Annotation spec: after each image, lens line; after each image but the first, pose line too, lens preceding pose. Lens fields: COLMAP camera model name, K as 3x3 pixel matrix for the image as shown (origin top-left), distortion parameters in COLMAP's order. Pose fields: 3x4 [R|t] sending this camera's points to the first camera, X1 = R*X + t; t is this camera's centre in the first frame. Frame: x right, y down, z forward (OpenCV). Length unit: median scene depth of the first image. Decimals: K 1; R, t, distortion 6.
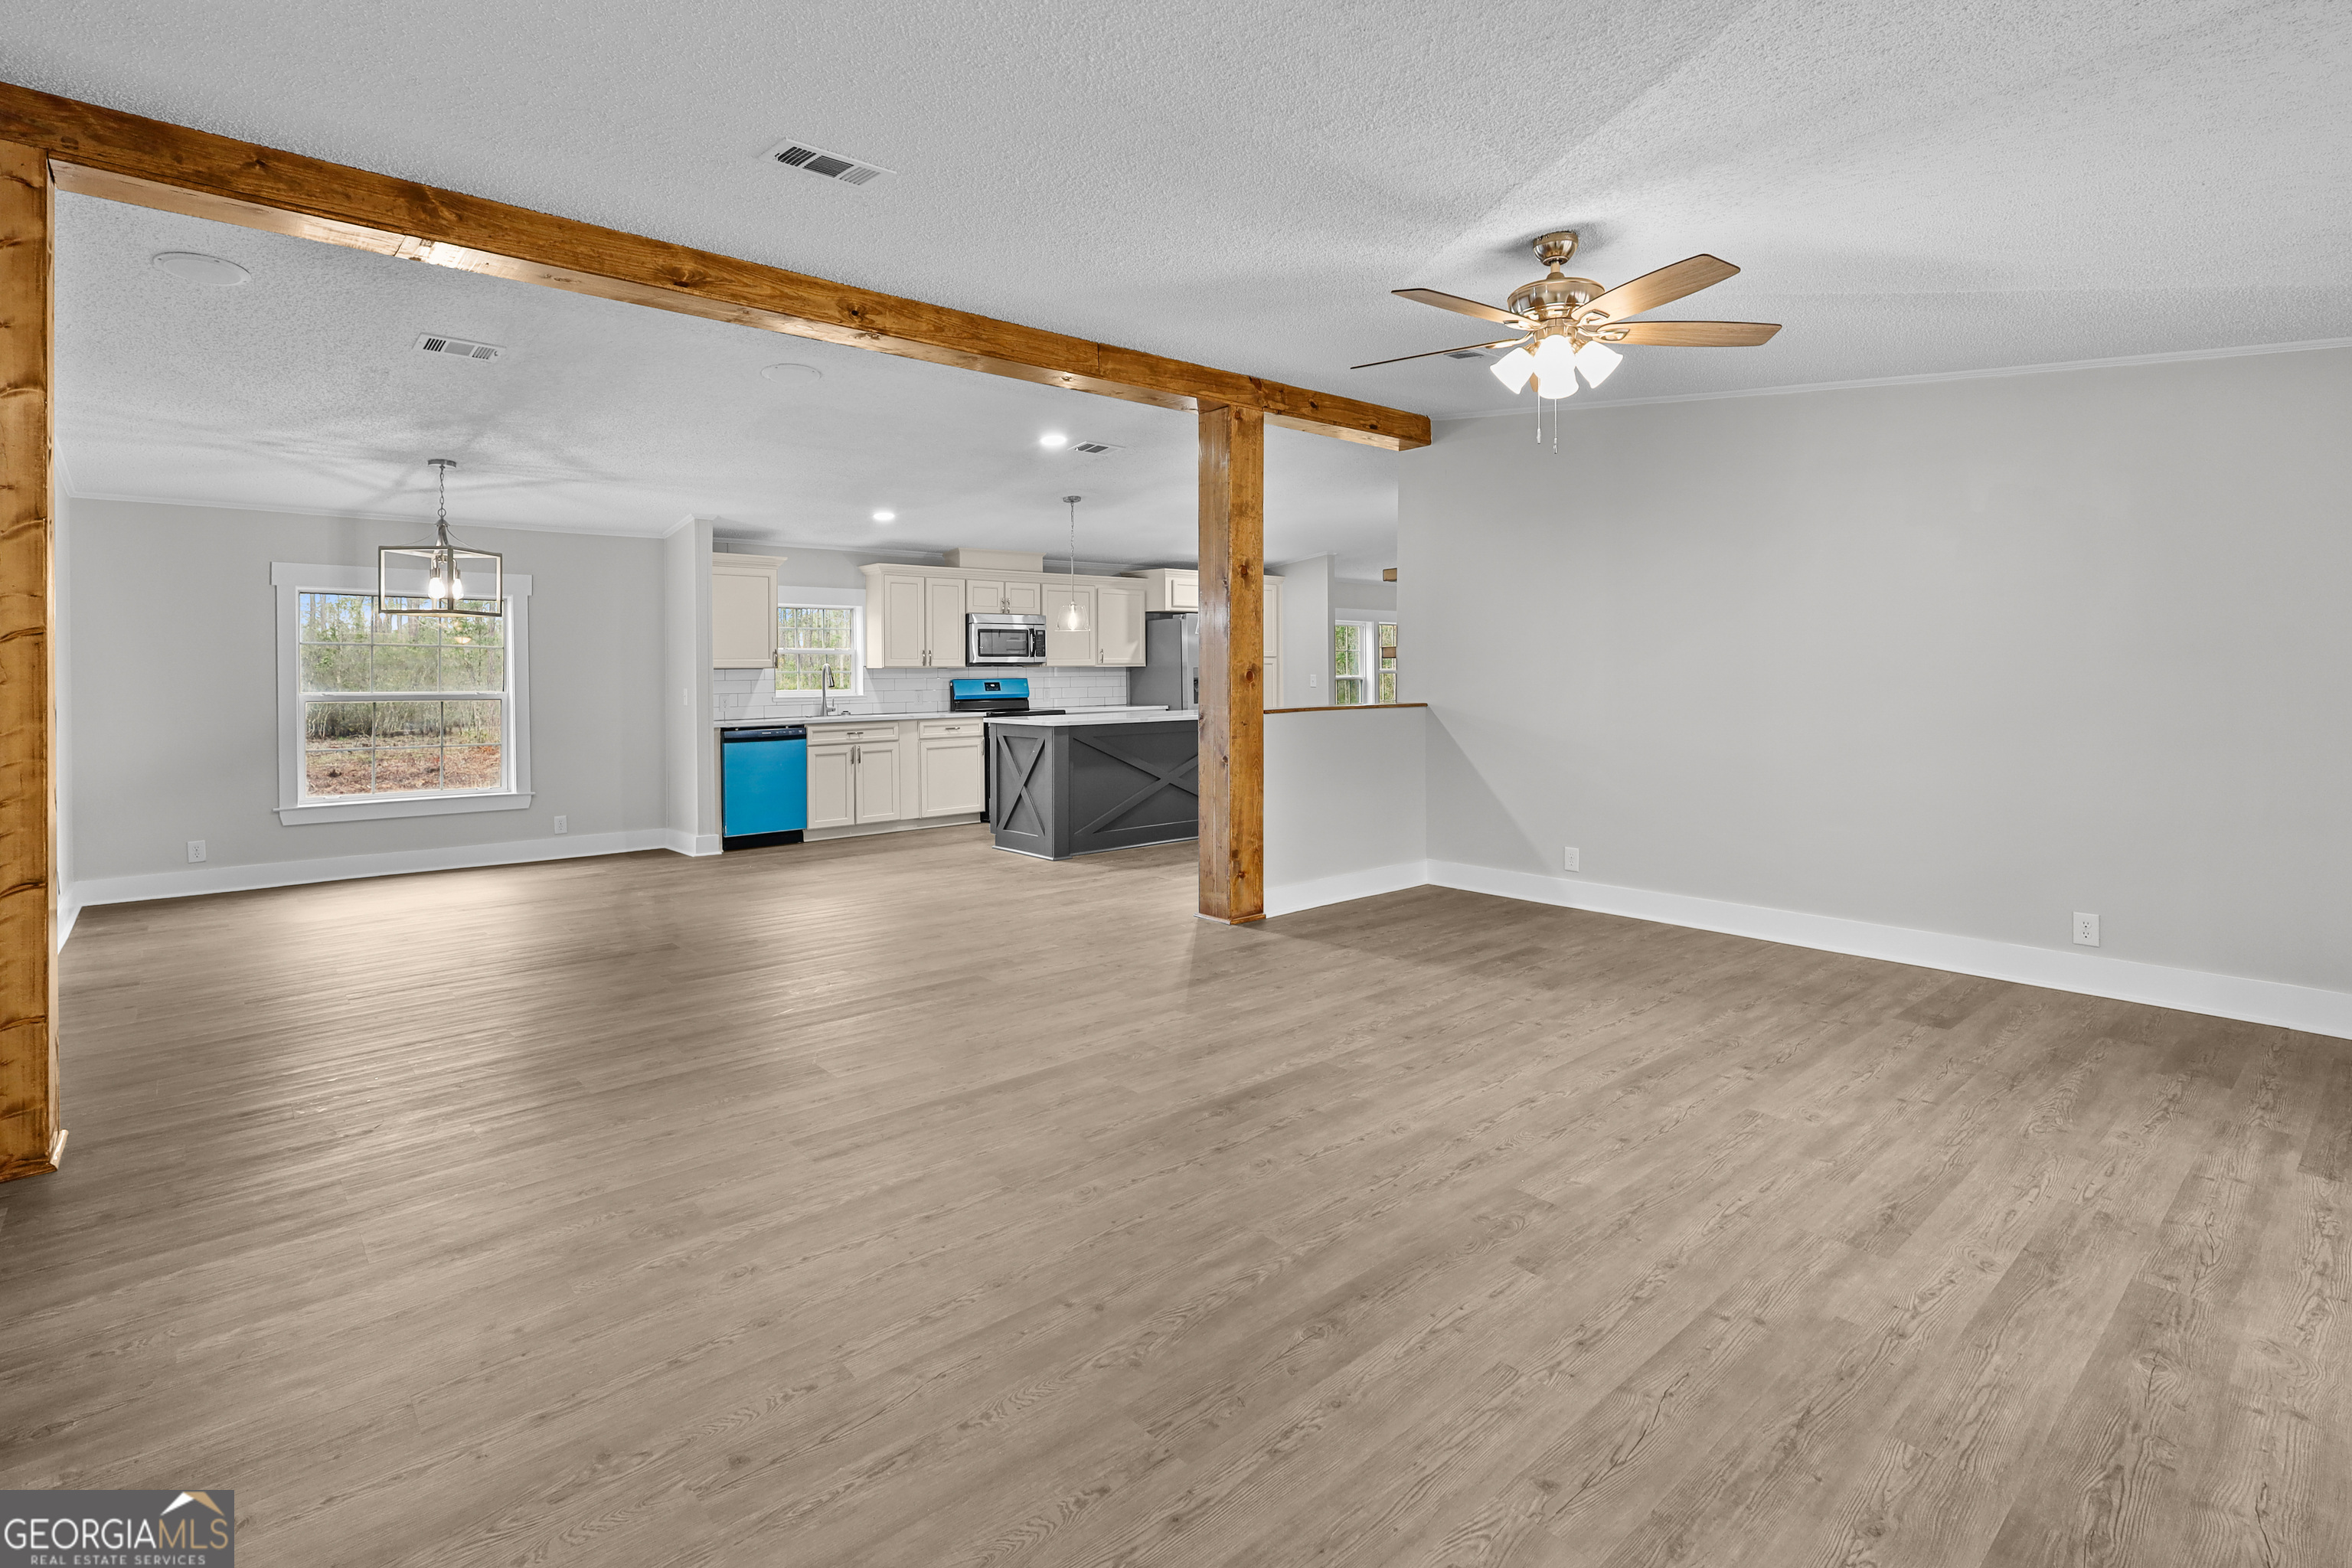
lens RADIAL K [[1123.1, 0, 1179.6], [0, 1123.1, 681.4], [0, 0, 1]] dist [-0.002277, -0.000050]
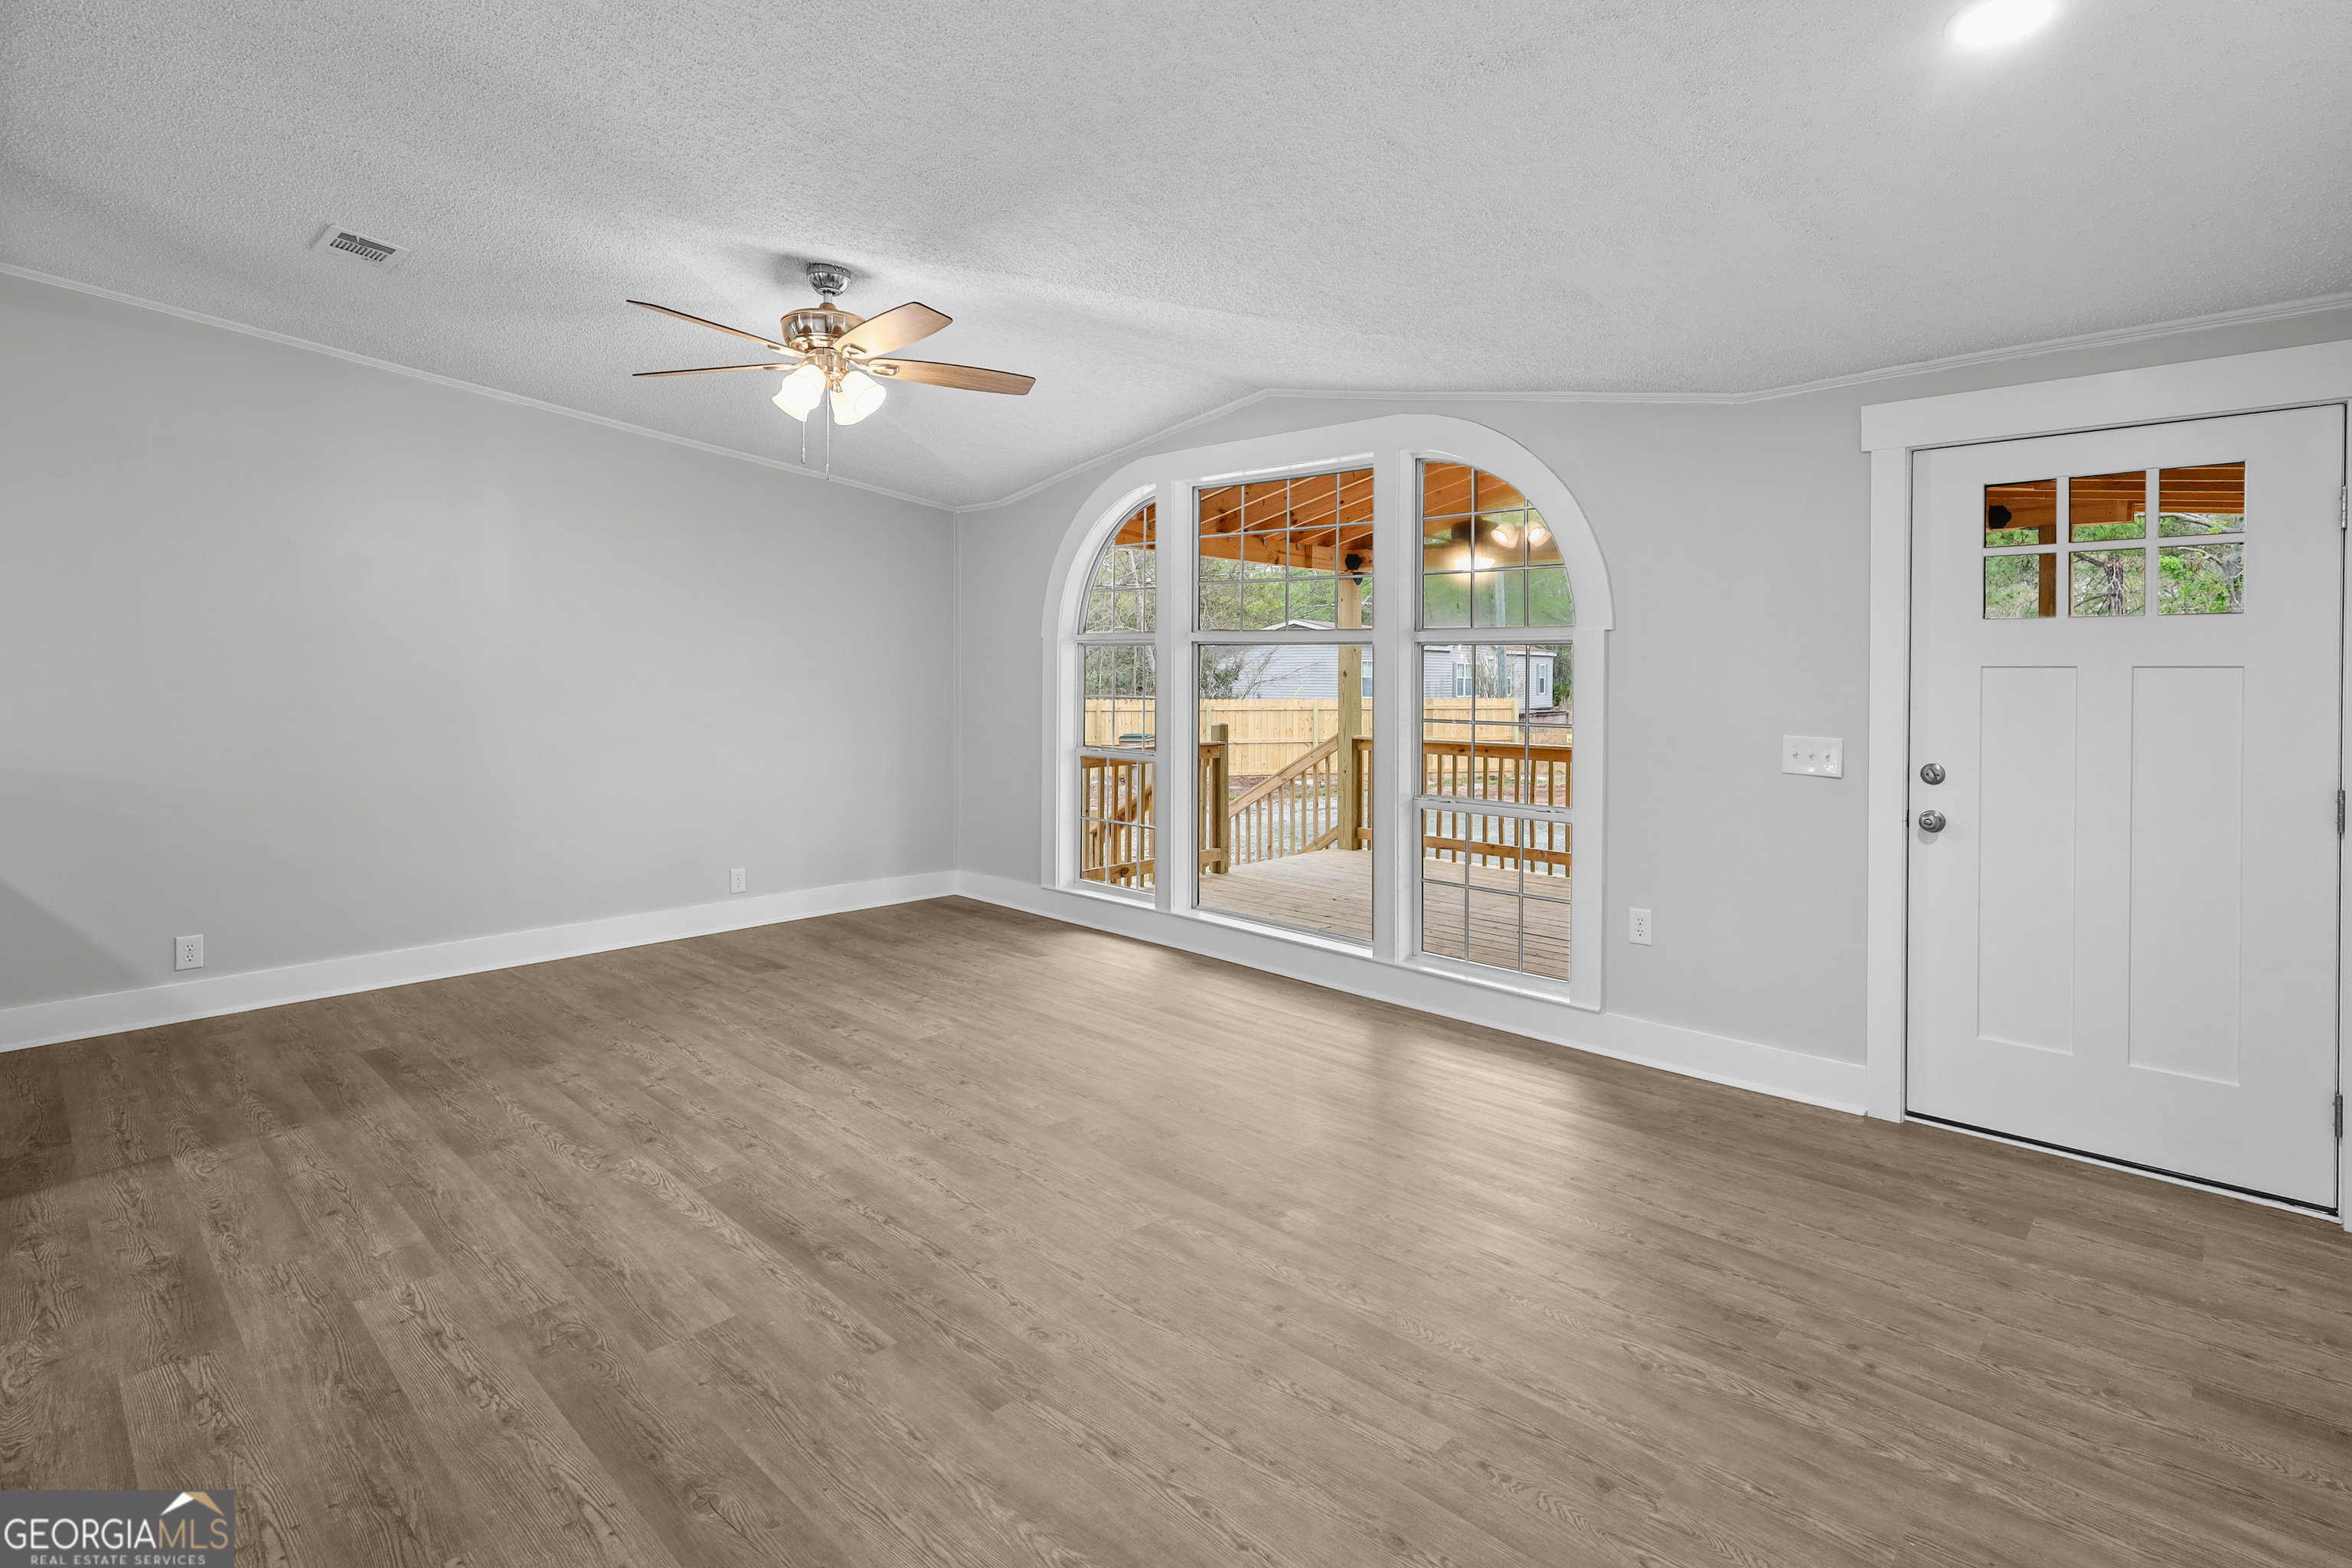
lens RADIAL K [[1123.1, 0, 1195.9], [0, 1123.1, 691.8], [0, 0, 1]] dist [-0.002277, -0.000050]
pose [[-0.096870, -0.007239, 0.995271, -0.781744], [0.004959, 0.999958, 0.007756, -0.011304], [-0.995285, 0.005687, -0.096830, 0.844601]]
